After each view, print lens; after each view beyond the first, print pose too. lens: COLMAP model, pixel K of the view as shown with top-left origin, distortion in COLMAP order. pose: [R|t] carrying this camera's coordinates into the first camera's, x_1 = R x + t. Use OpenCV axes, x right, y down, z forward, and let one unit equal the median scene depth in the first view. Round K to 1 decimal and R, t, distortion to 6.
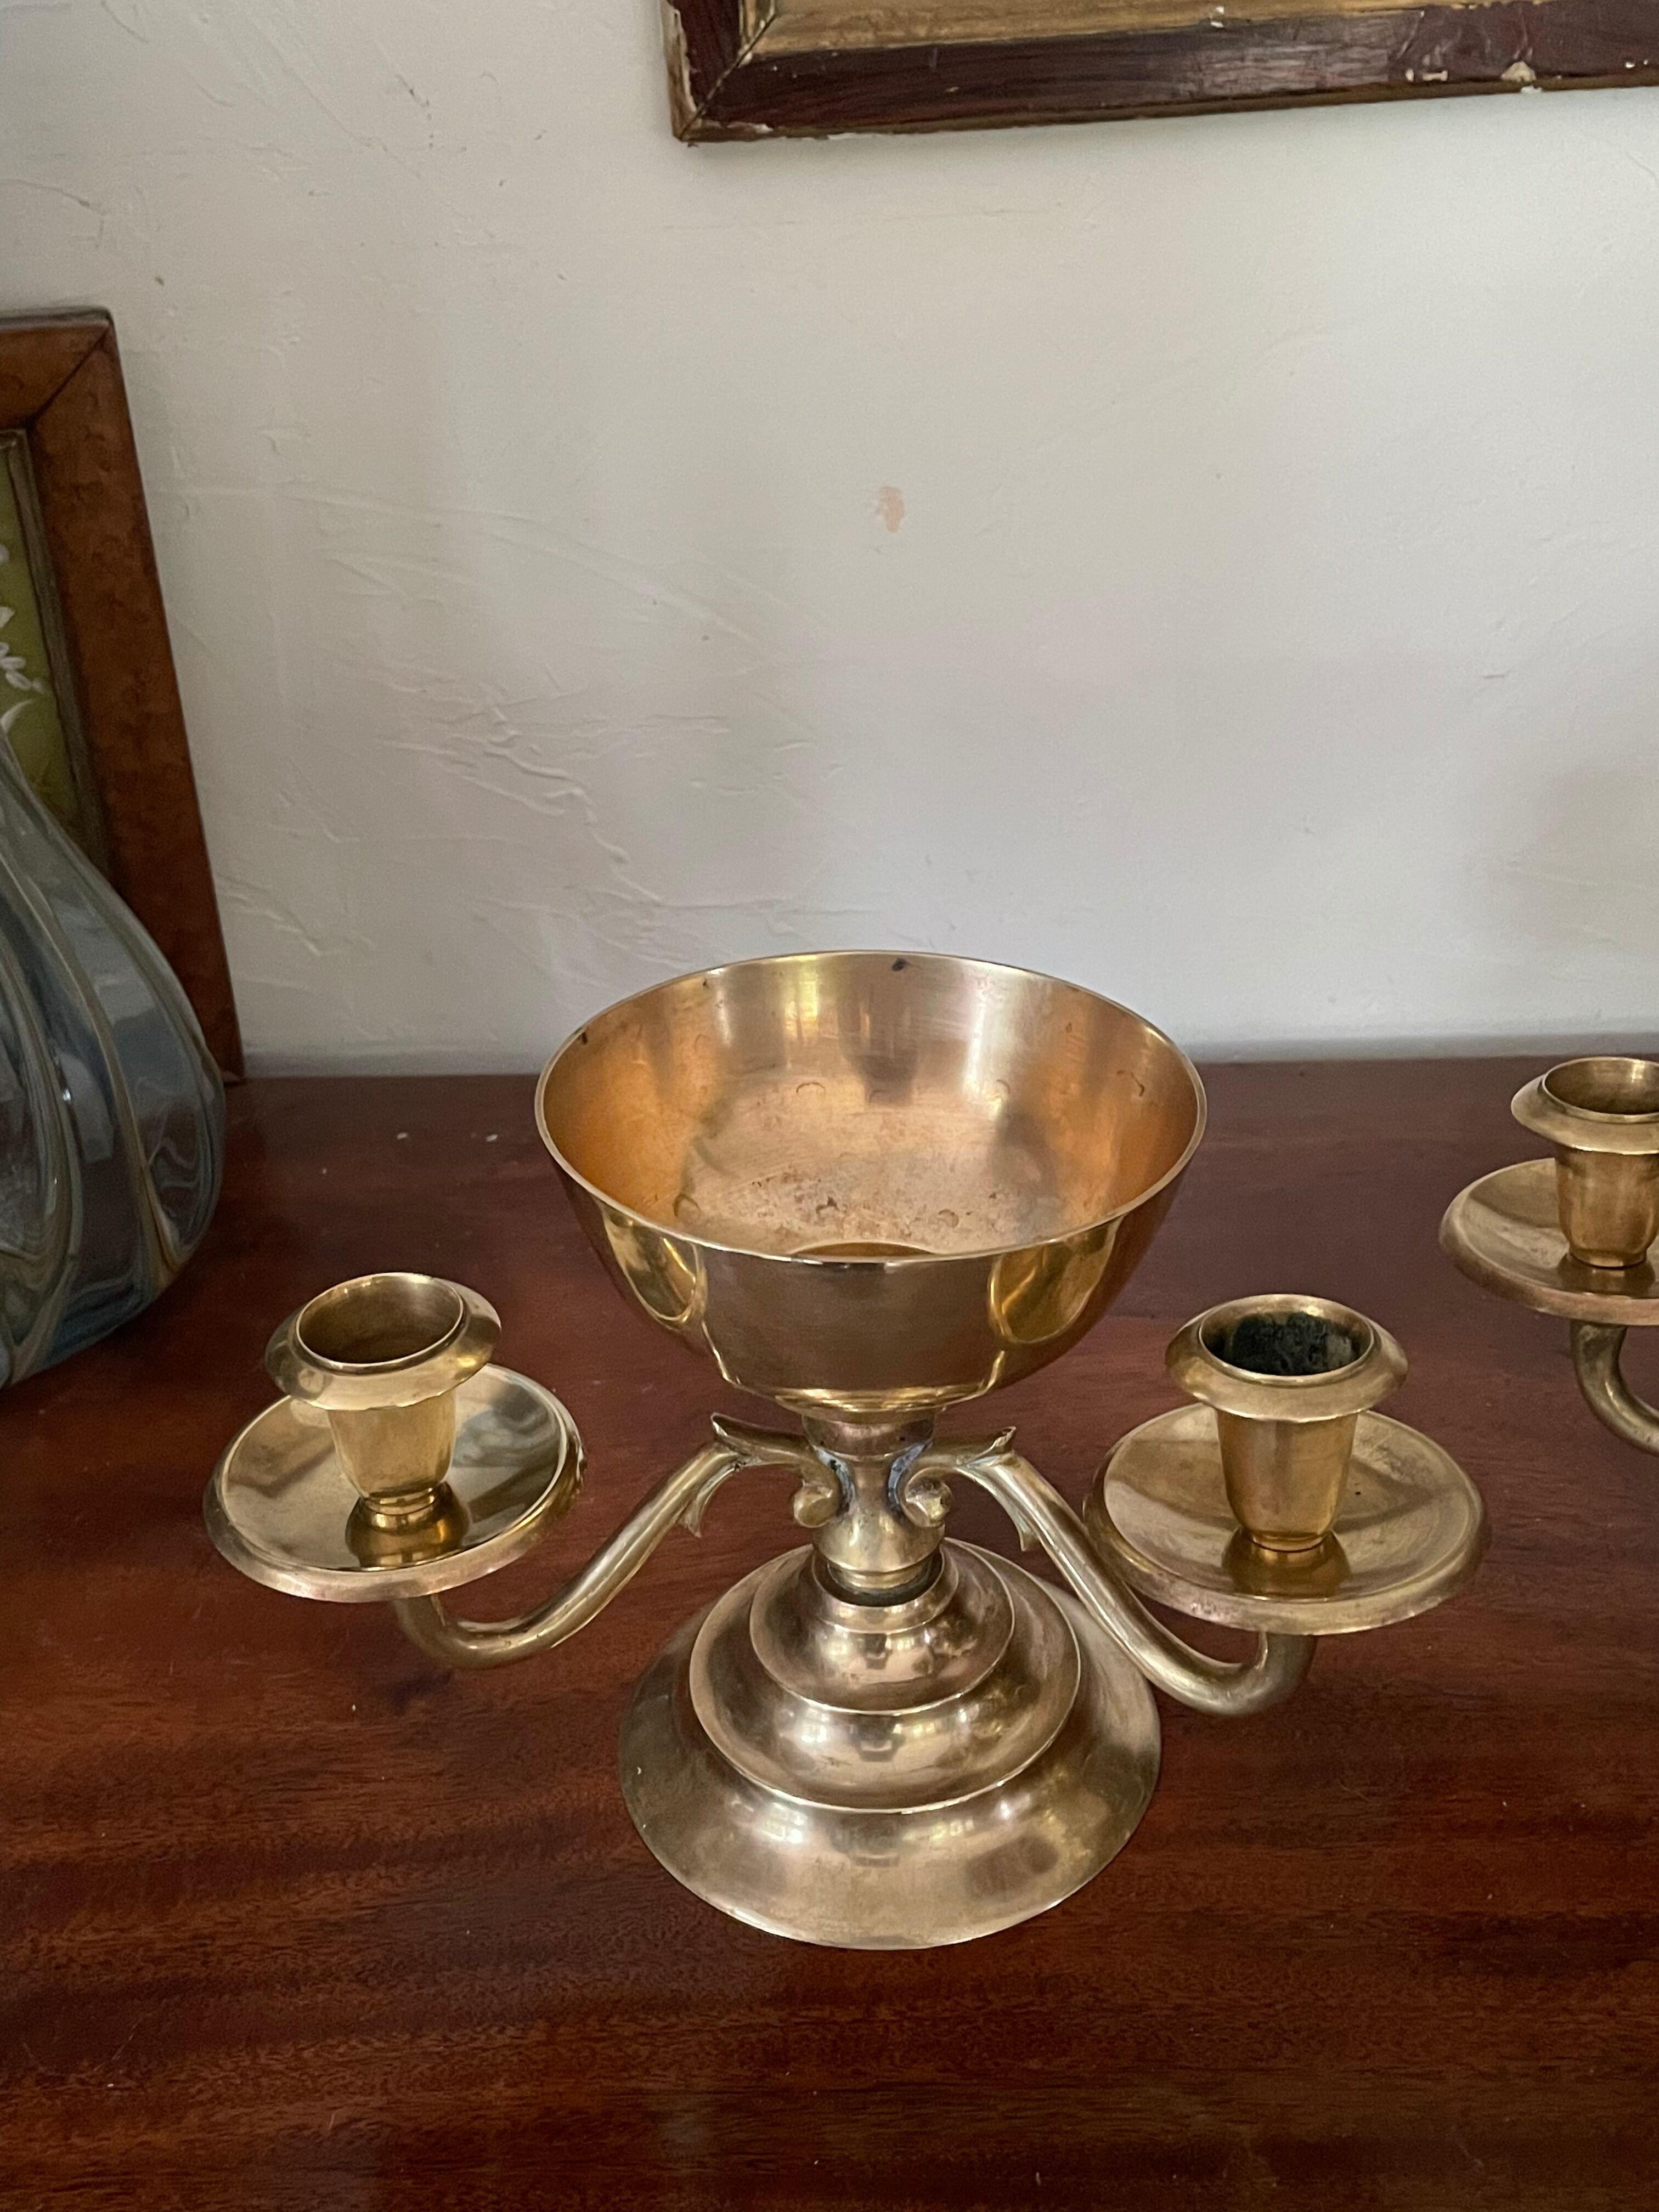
lens RADIAL K [[2358.8, 0, 832.3], [0, 2358.8, 1099.3], [0, 0, 1]] dist [0.022356, 0.000000]
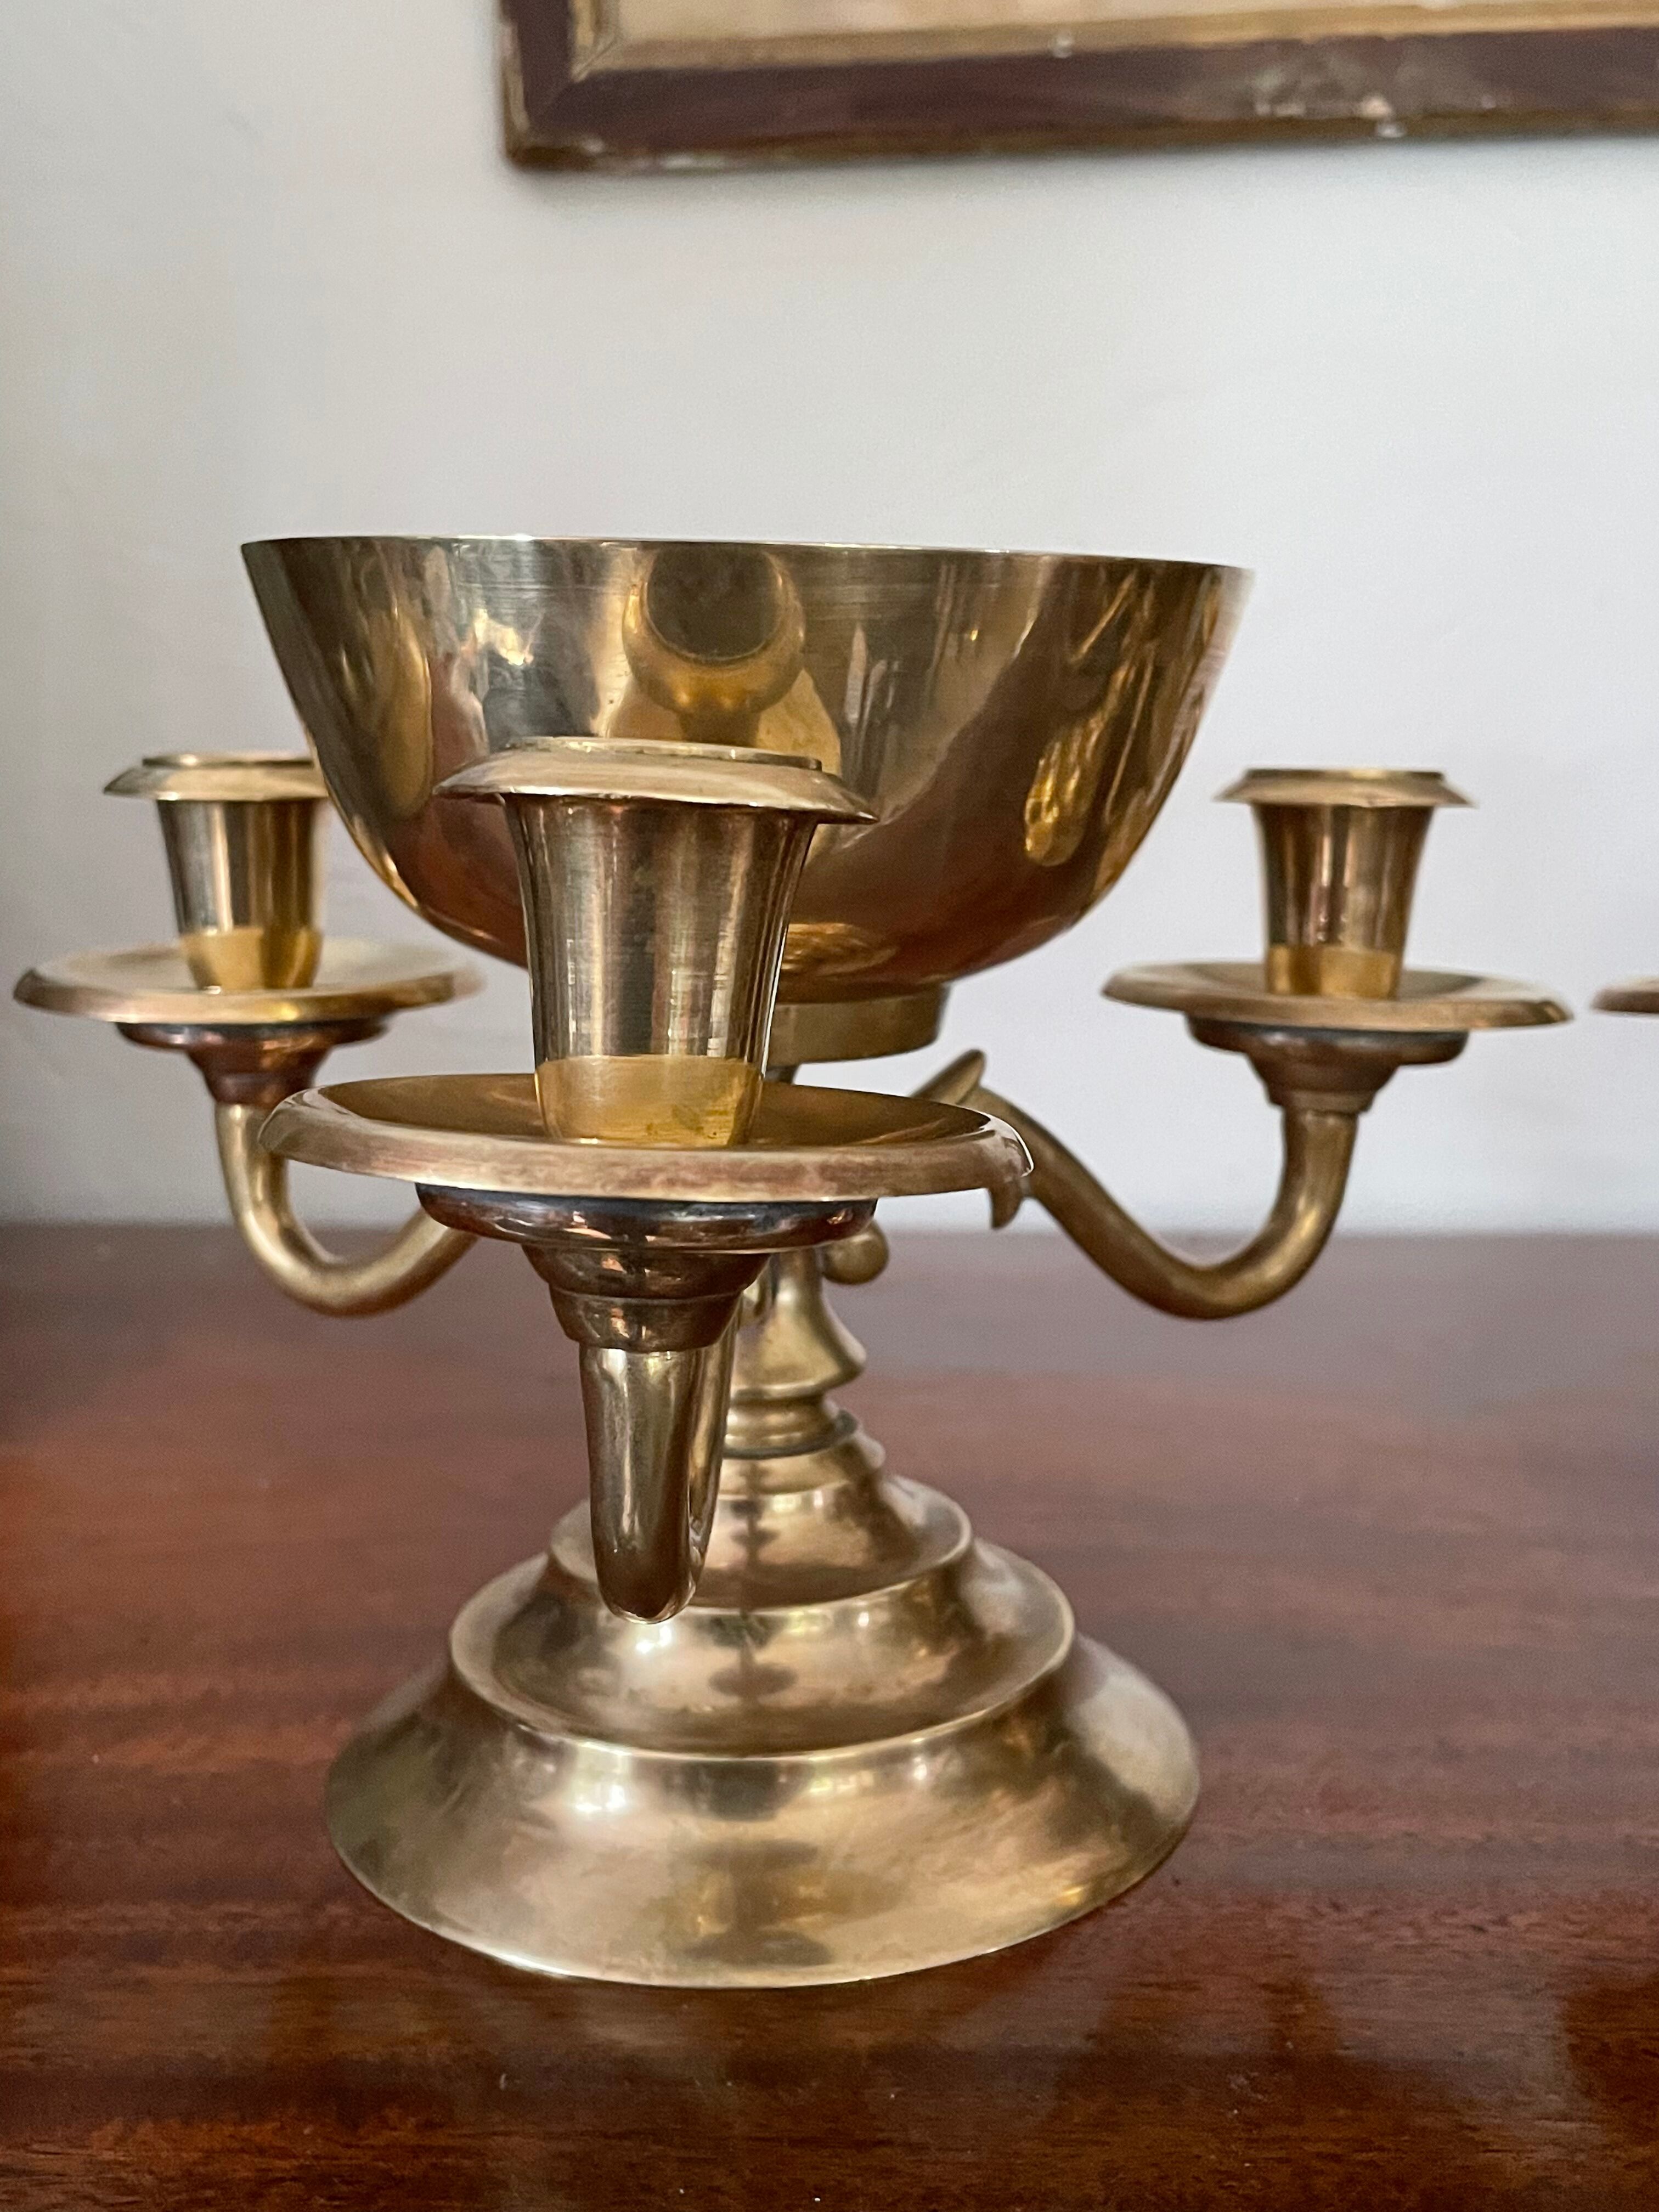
lens RADIAL K [[2358.8, 0, 879.5], [0, 2358.8, 1072.4], [0, 0, 1]] dist [0.022356, 0.000000]
pose [[0.999142, 0.039746, -0.011671, 0.144982], [-0.041359, 0.941410, -0.334718, 0.334792], [-0.002317, 0.334913, 0.942246, 0.286463]]
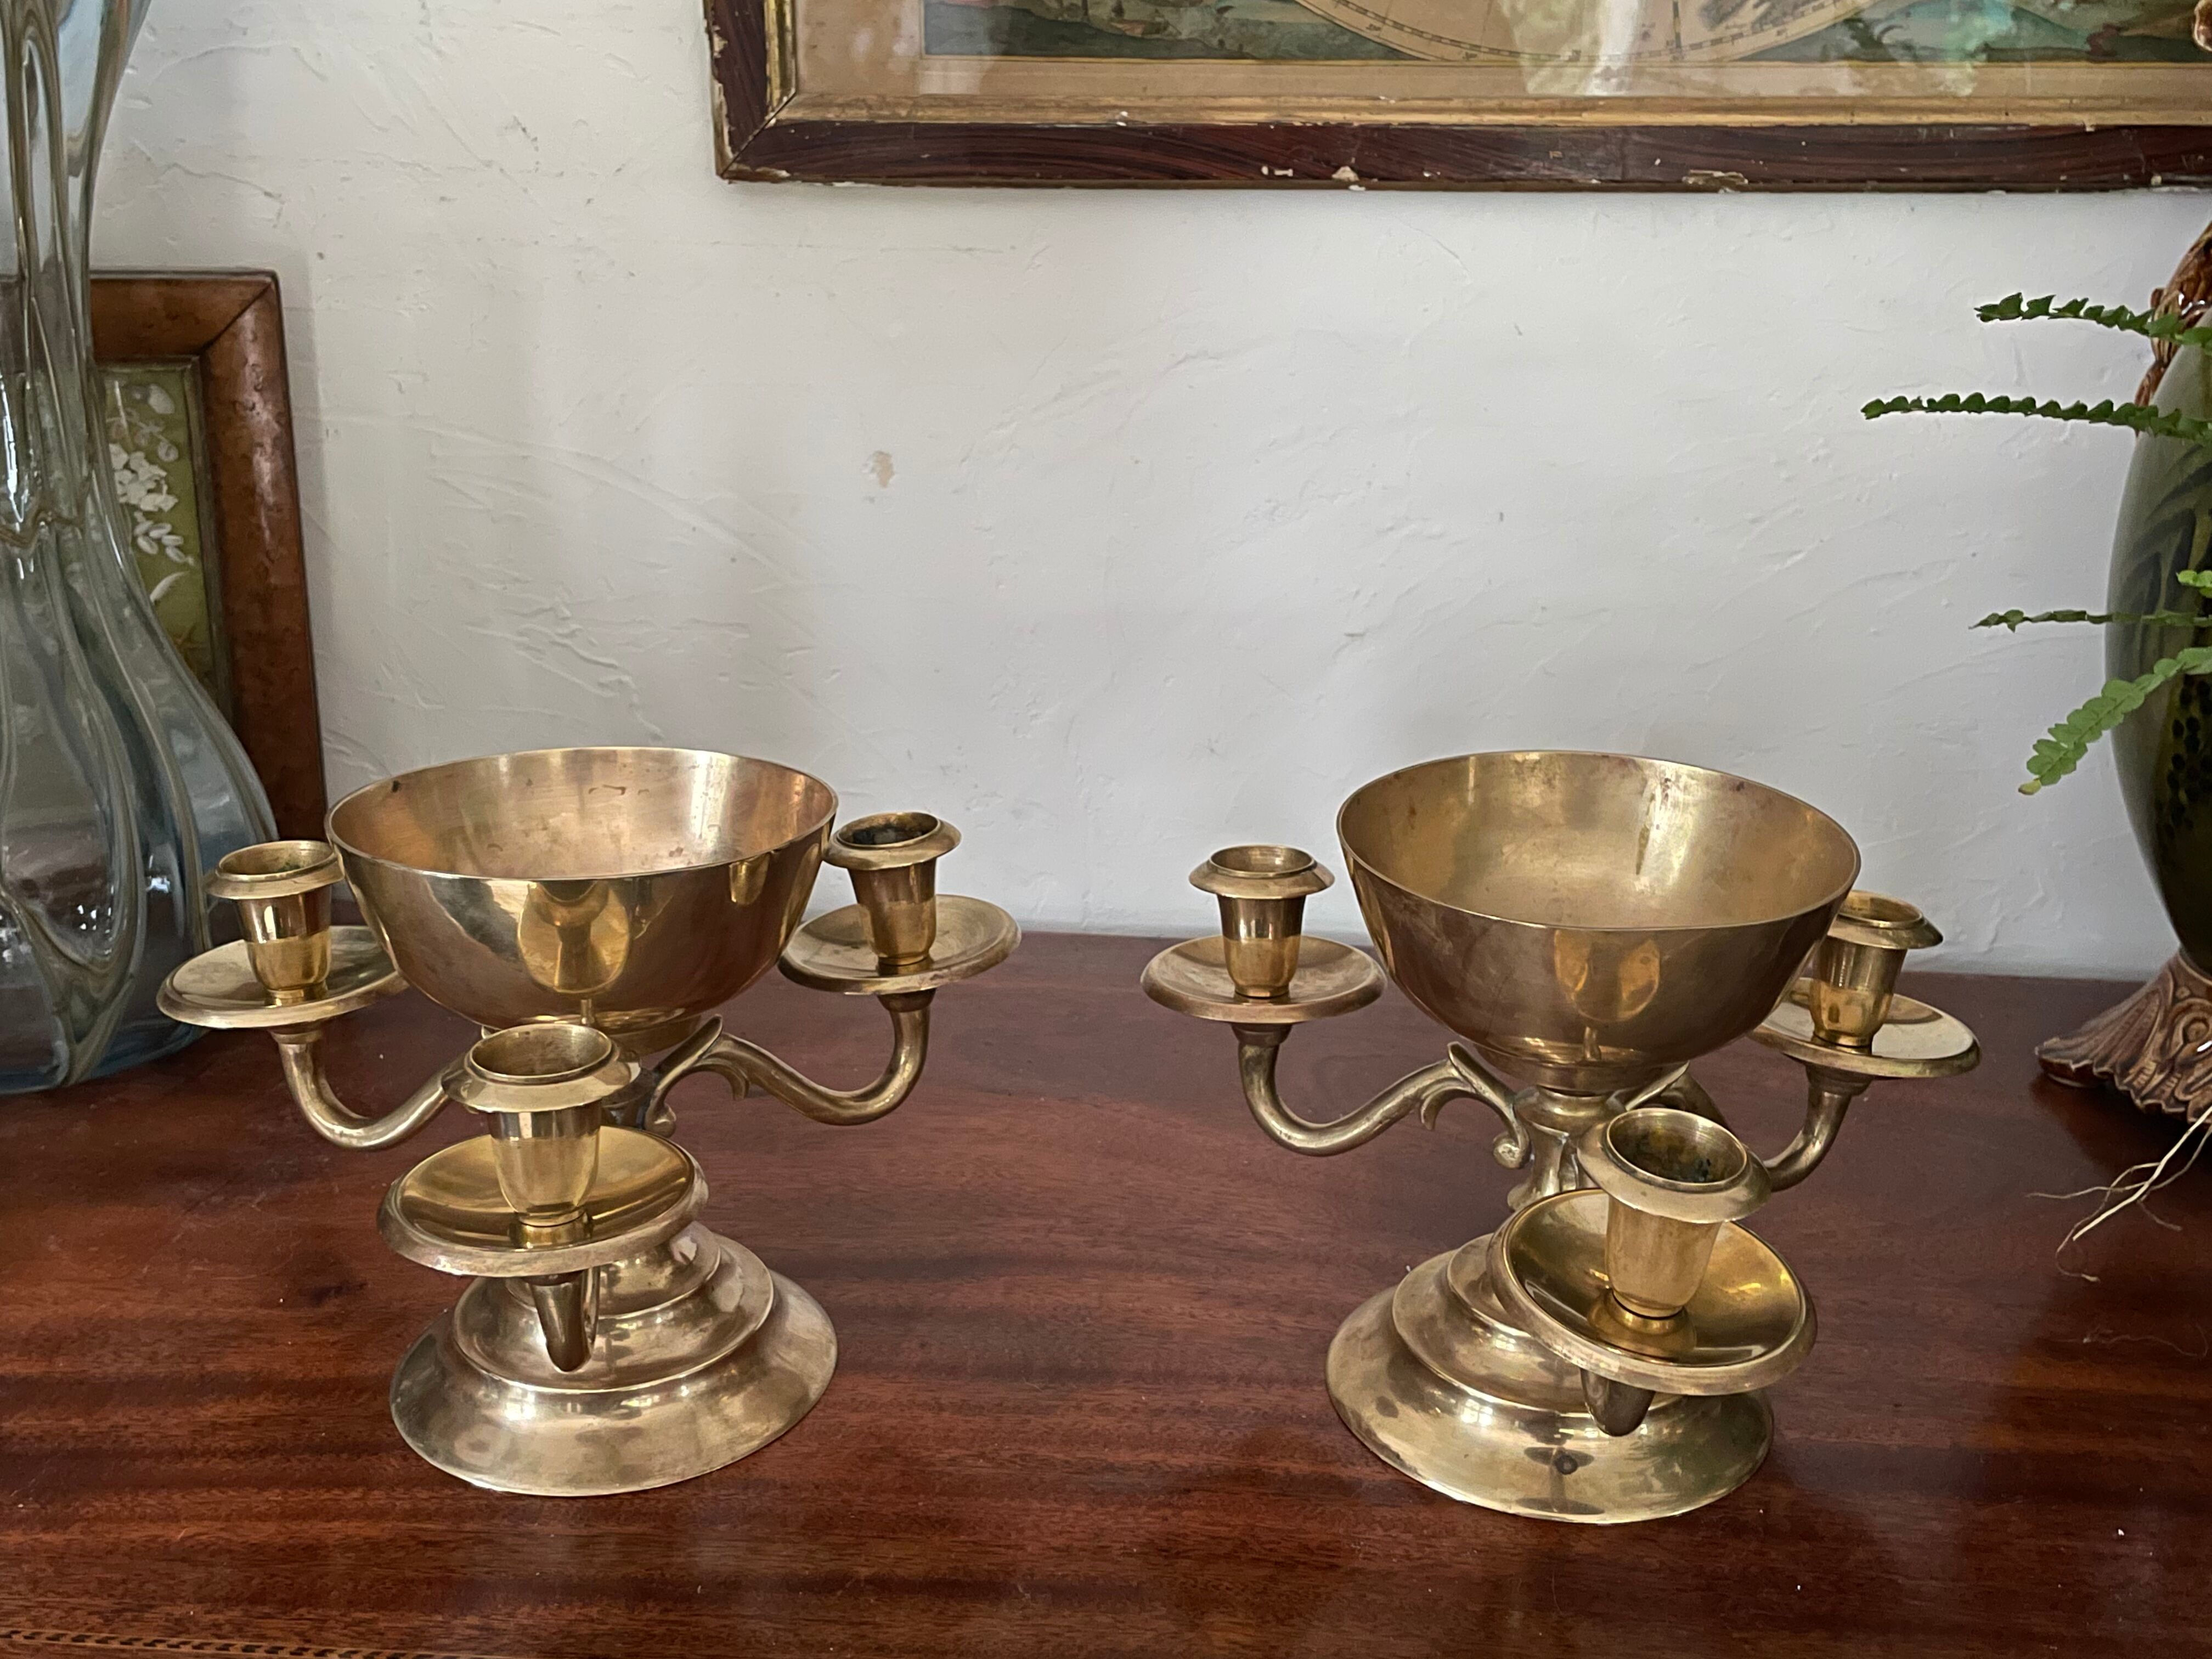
lens RADIAL K [[2358.8, 0, 1154.3], [0, 2358.8, 805.3], [0, 0, 1]] dist [0.022356, 0.000000]
pose [[0.997671, 0.067527, 0.009655, 0.243954], [-0.065039, 0.984342, -0.163830, 0.180305], [-0.020567, 0.162820, 0.986441, -0.320147]]
